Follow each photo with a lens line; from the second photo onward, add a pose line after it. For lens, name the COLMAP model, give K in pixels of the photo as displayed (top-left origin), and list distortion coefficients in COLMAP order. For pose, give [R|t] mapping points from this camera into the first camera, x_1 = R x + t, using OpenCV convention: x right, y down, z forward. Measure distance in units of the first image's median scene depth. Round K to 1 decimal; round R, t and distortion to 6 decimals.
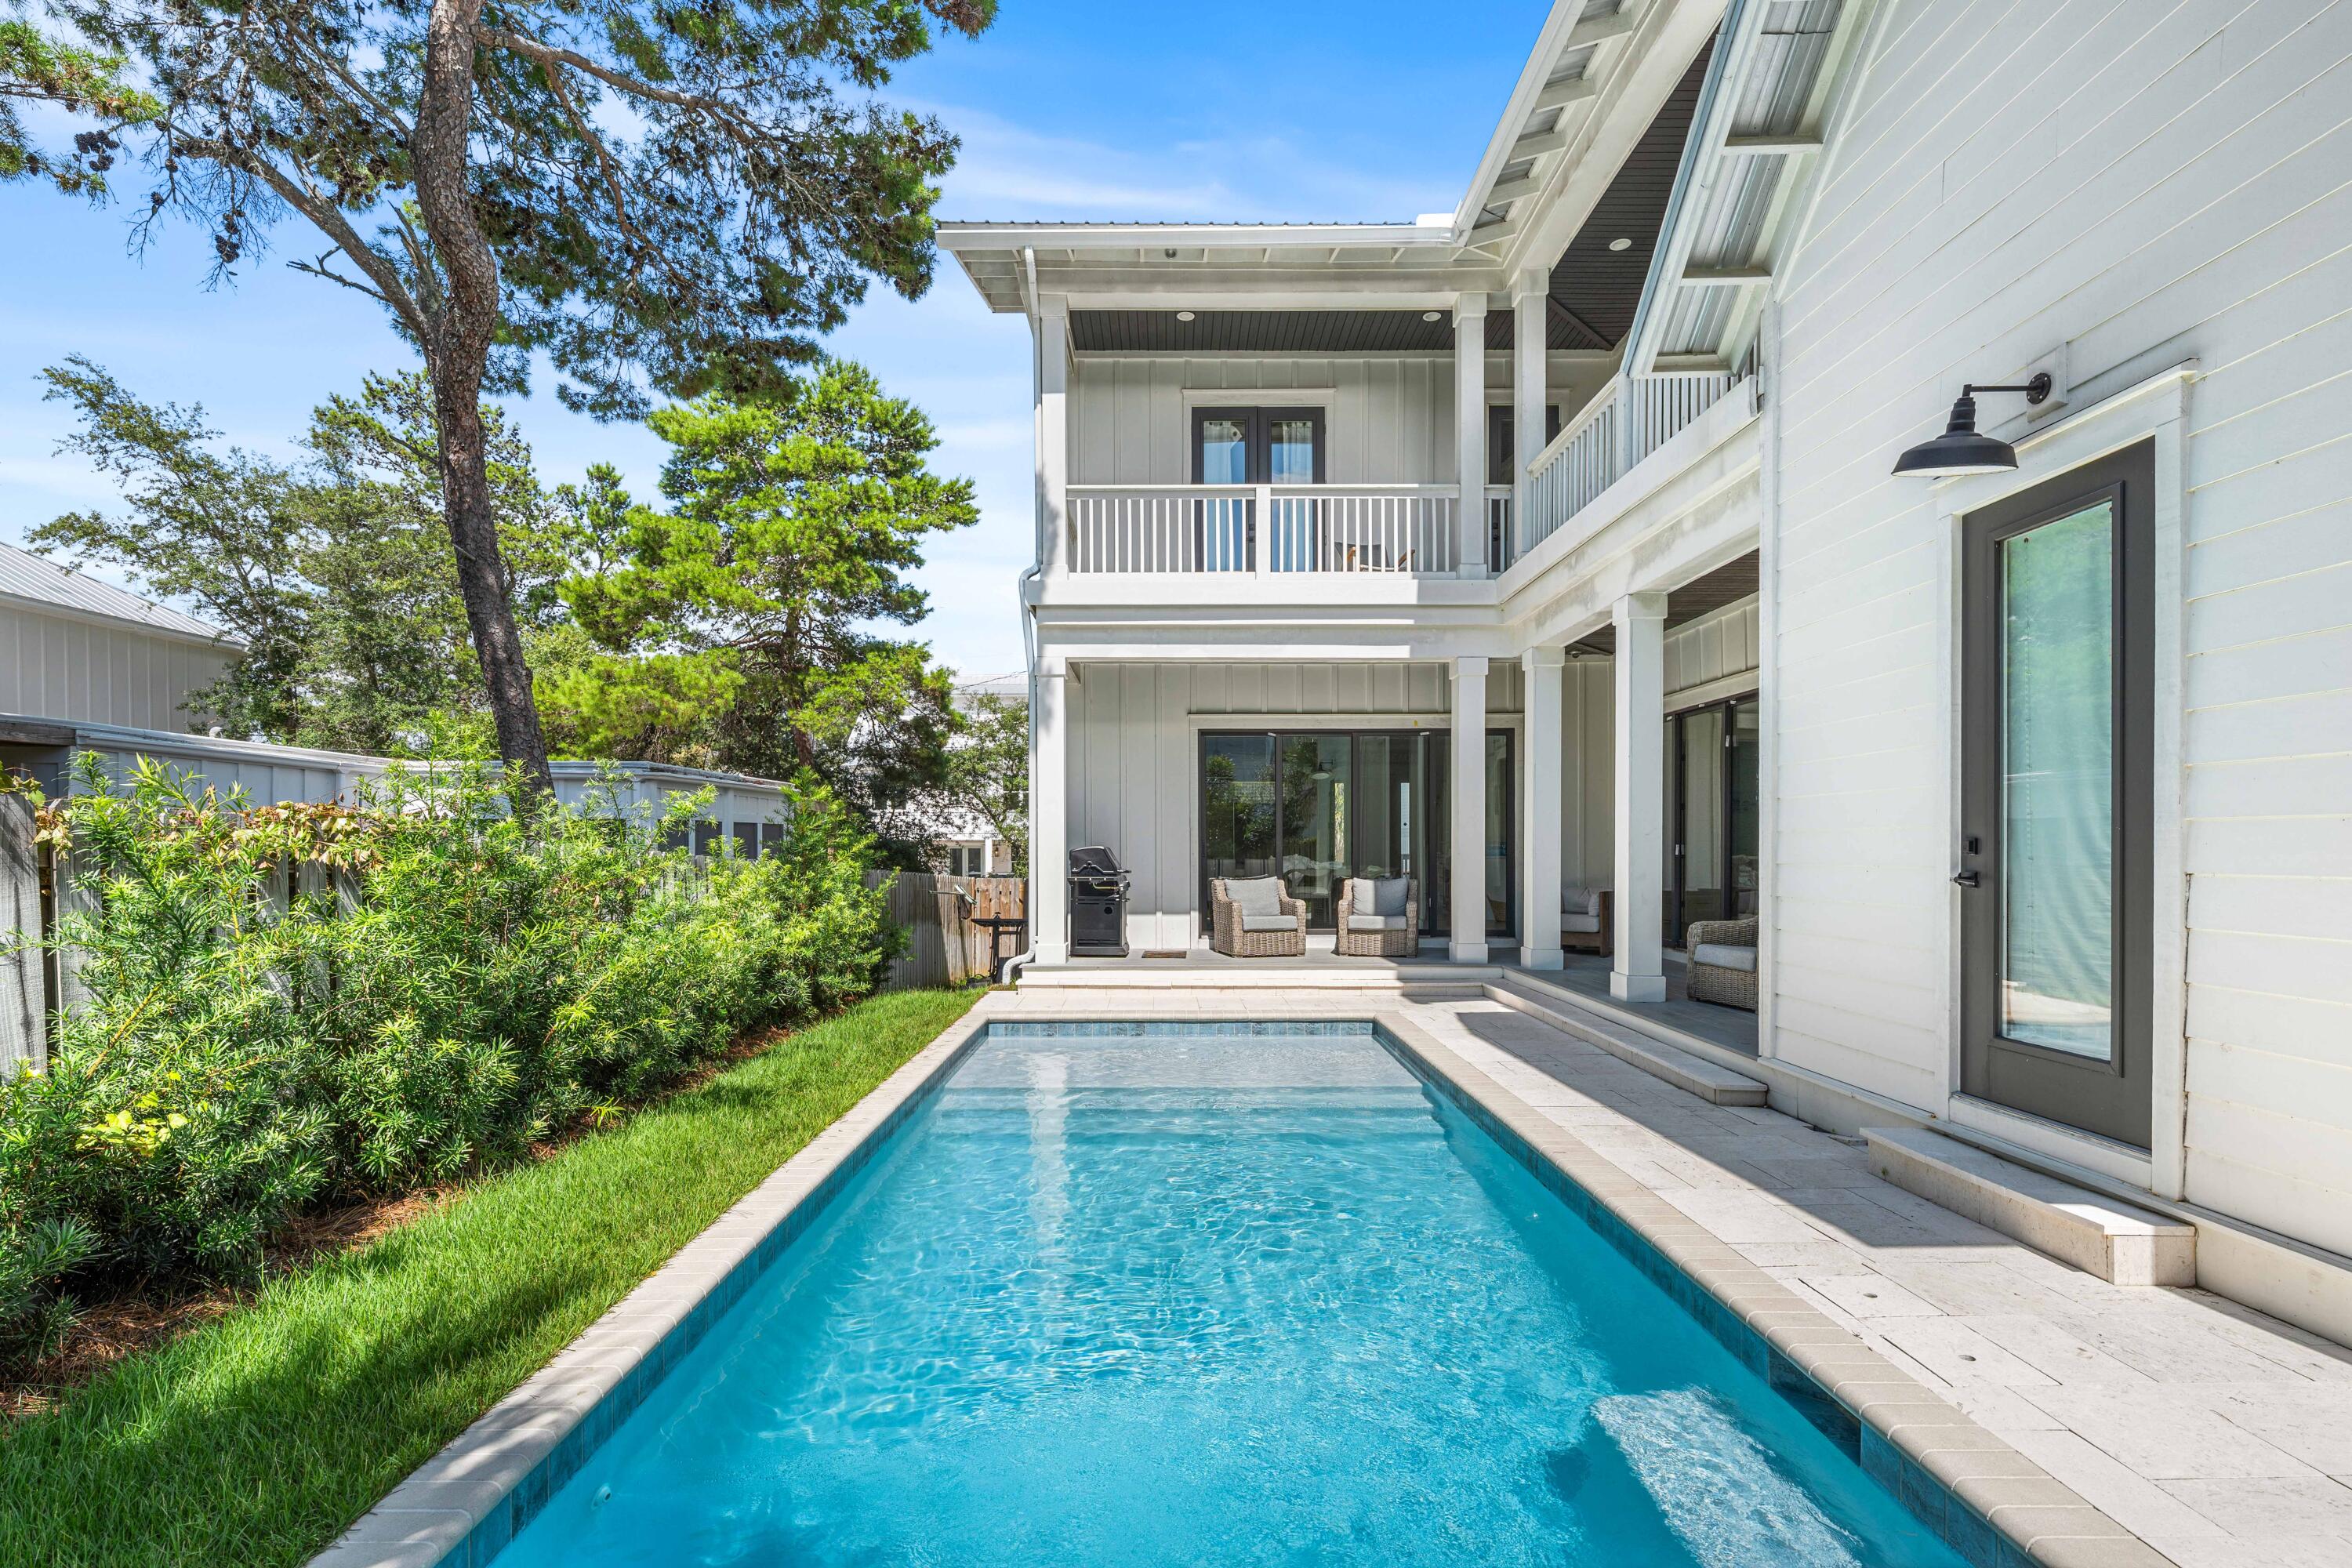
lens RADIAL K [[1065.9, 0, 1171.6], [0, 1065.9, 861.6], [0, 0, 1]] dist [-0.000281, -0.000214]
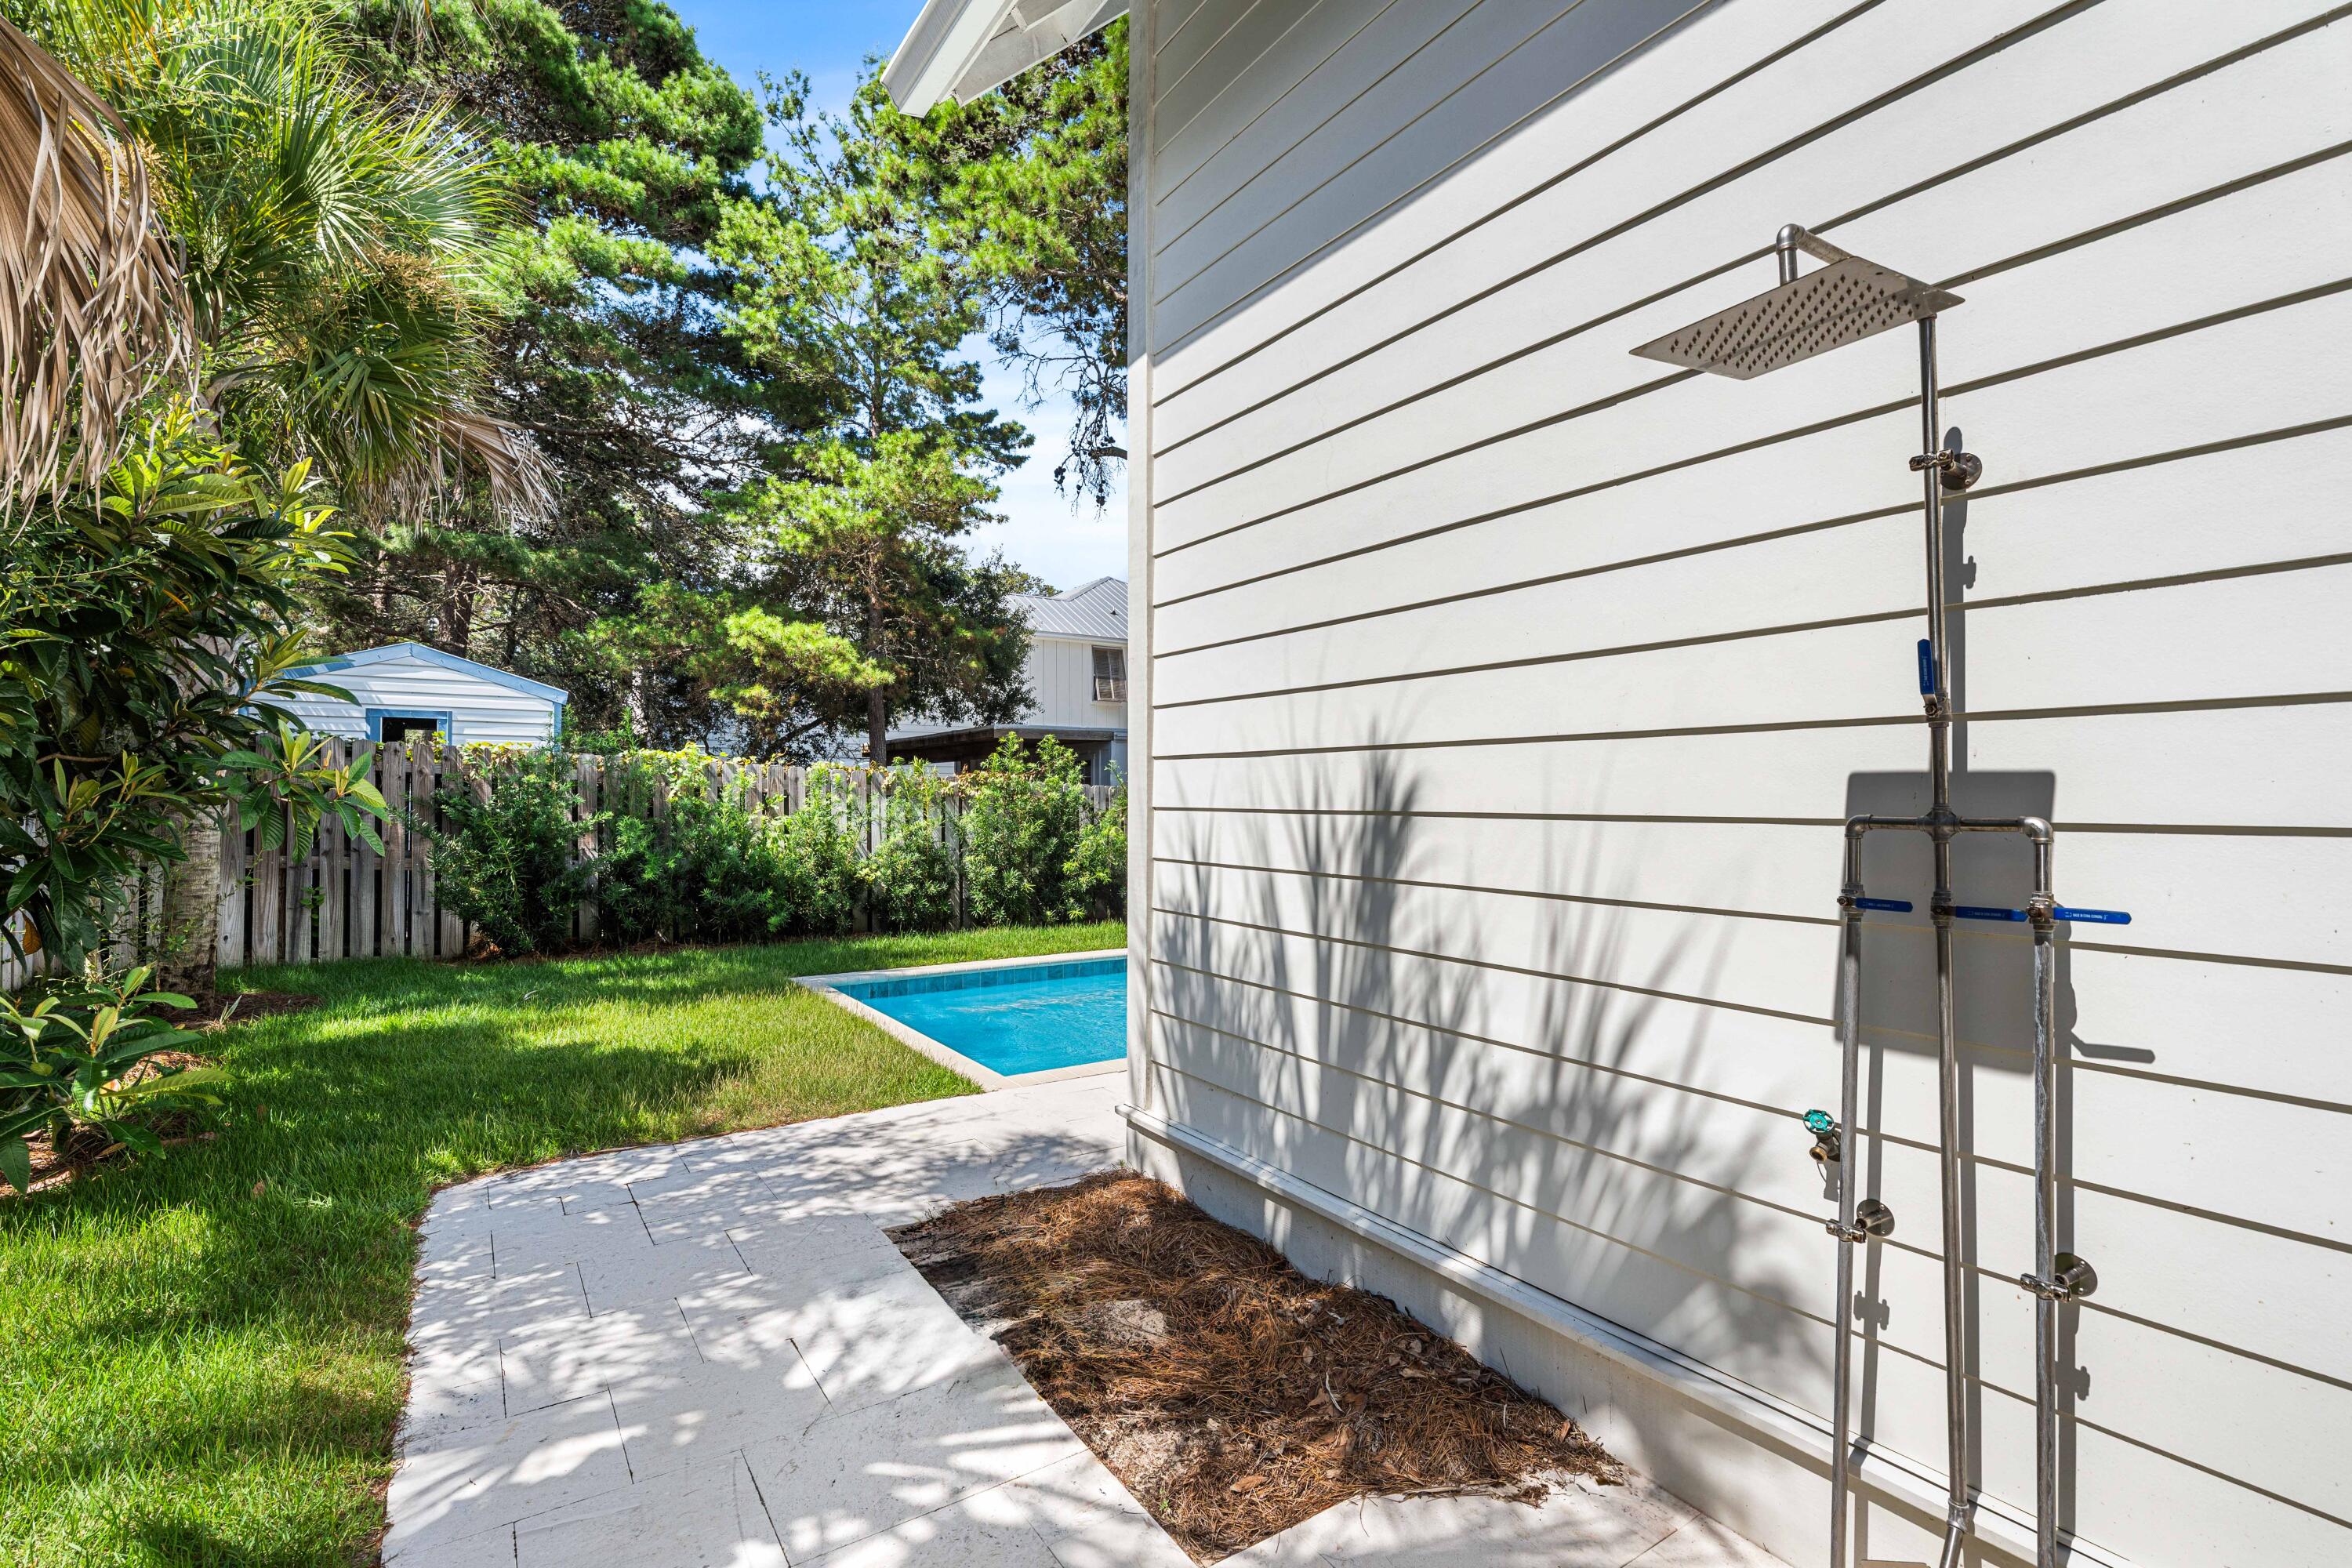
lens RADIAL K [[1124.9, 0, 1176.0], [0, 1124.9, 784.0], [0, 0, 1]] dist [0.020043, -0.000069]
pose [[0.531262, -0.006873, -0.847180, 0.673018], [-0.015054, 0.999733, -0.017551, 0.006028], [0.847074, 0.022078, 0.531016, -0.011677]]
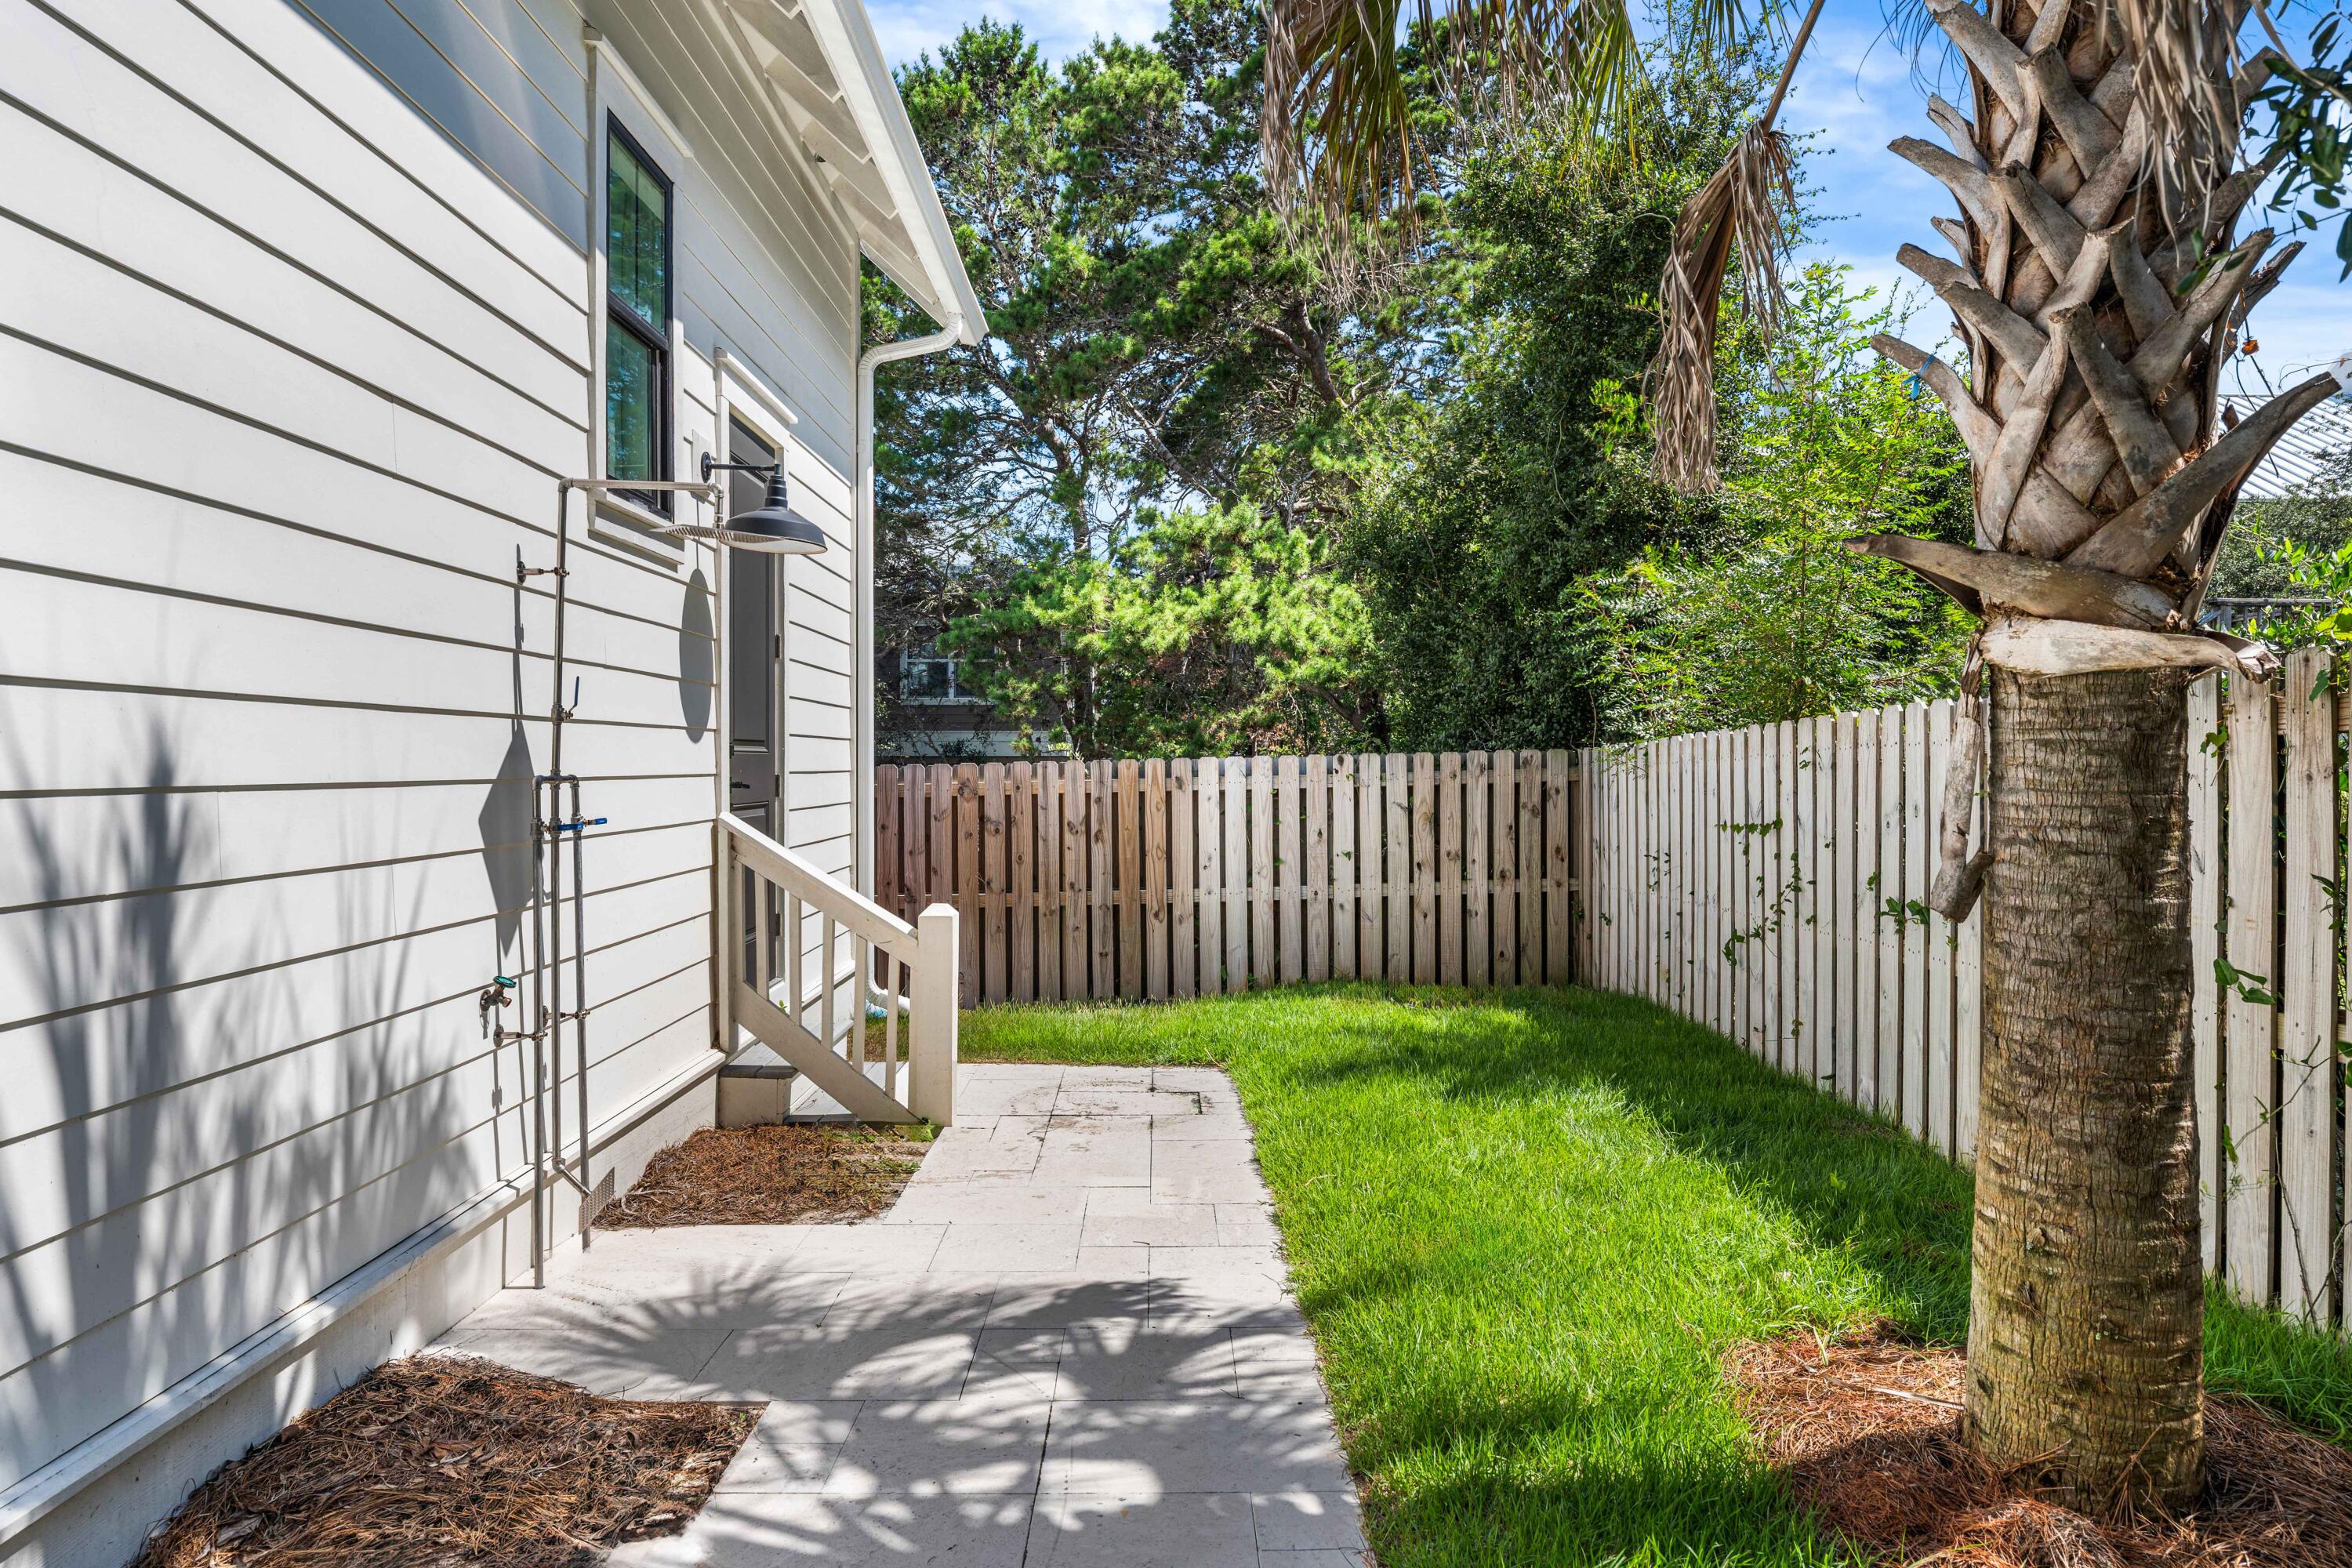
lens RADIAL K [[1443.7, 0, 1176.0], [0, 1443.7, 784.0], [0, 0, 1]] dist [0.000224, 0.000331]
pose [[0.000581, -0.013806, 0.999905, 0.190852], [0.019092, 0.999723, 0.013792, 0.006282], [-0.999818, 0.019082, 0.000845, 0.013080]]
